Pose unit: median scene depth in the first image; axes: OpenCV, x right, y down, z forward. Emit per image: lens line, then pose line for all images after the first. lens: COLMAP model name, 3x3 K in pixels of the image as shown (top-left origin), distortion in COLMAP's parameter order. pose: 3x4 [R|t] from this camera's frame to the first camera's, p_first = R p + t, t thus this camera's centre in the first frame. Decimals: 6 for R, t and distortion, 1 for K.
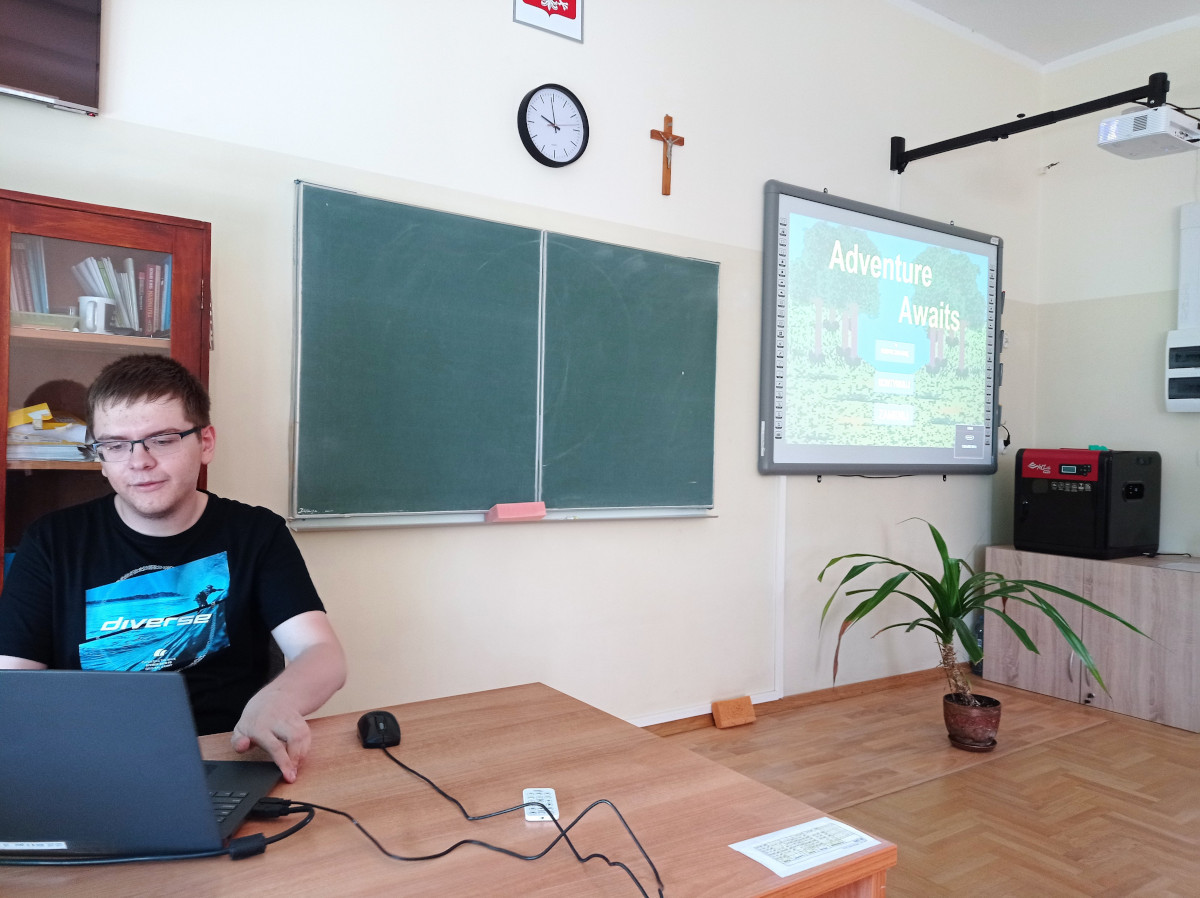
lens RADIAL K [[893.5, 0, 600.0], [0, 893.5, 449.0], [0, 0, 1]] dist [0.090711, -0.114447]
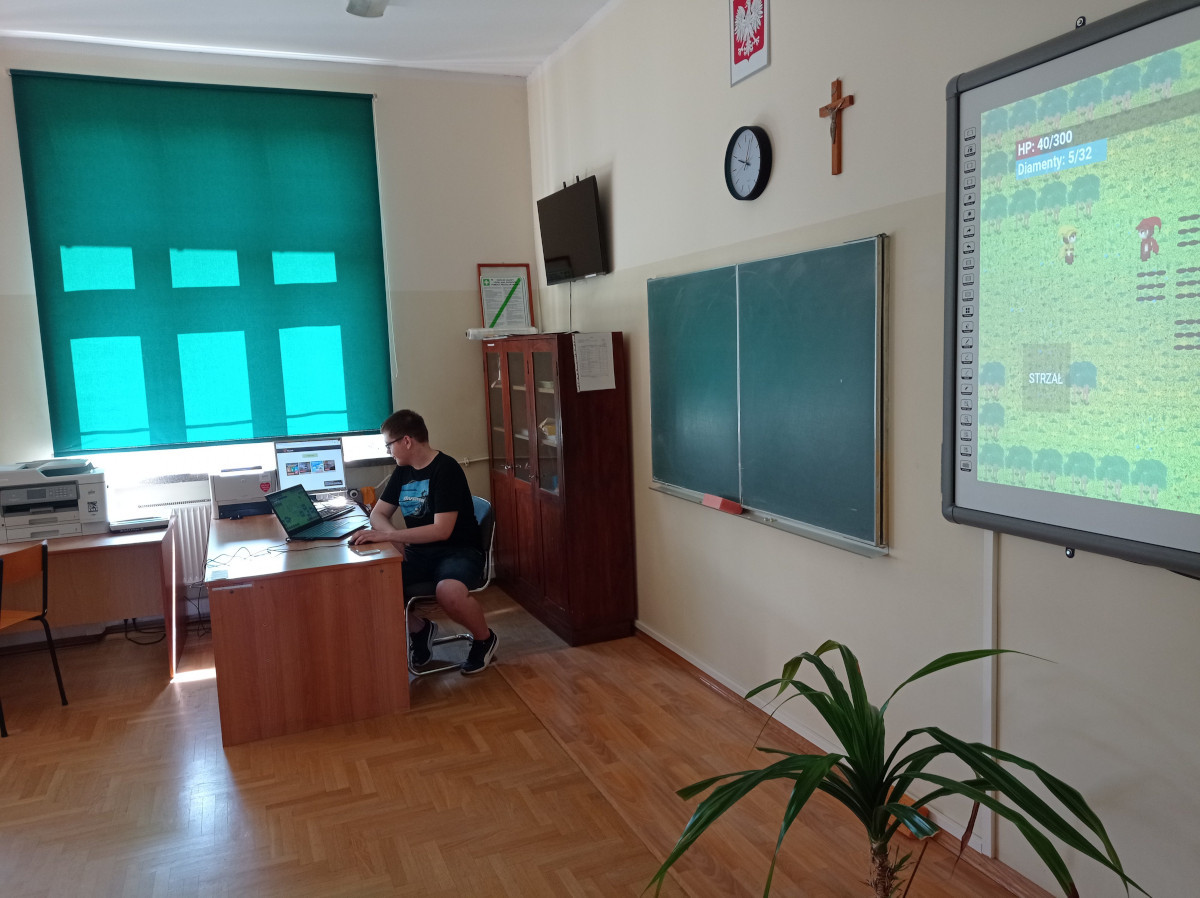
lens RADIAL K [[893.5, 0, 600.0], [0, 893.5, 449.0], [0, 0, 1]] dist [0.090711, -0.114447]
pose [[-0.219023, 0.090565, -0.971507, 0.993589], [0.019446, 0.995890, 0.088454, -0.100250], [0.975526, 0.000481, -0.219884, 0.969348]]
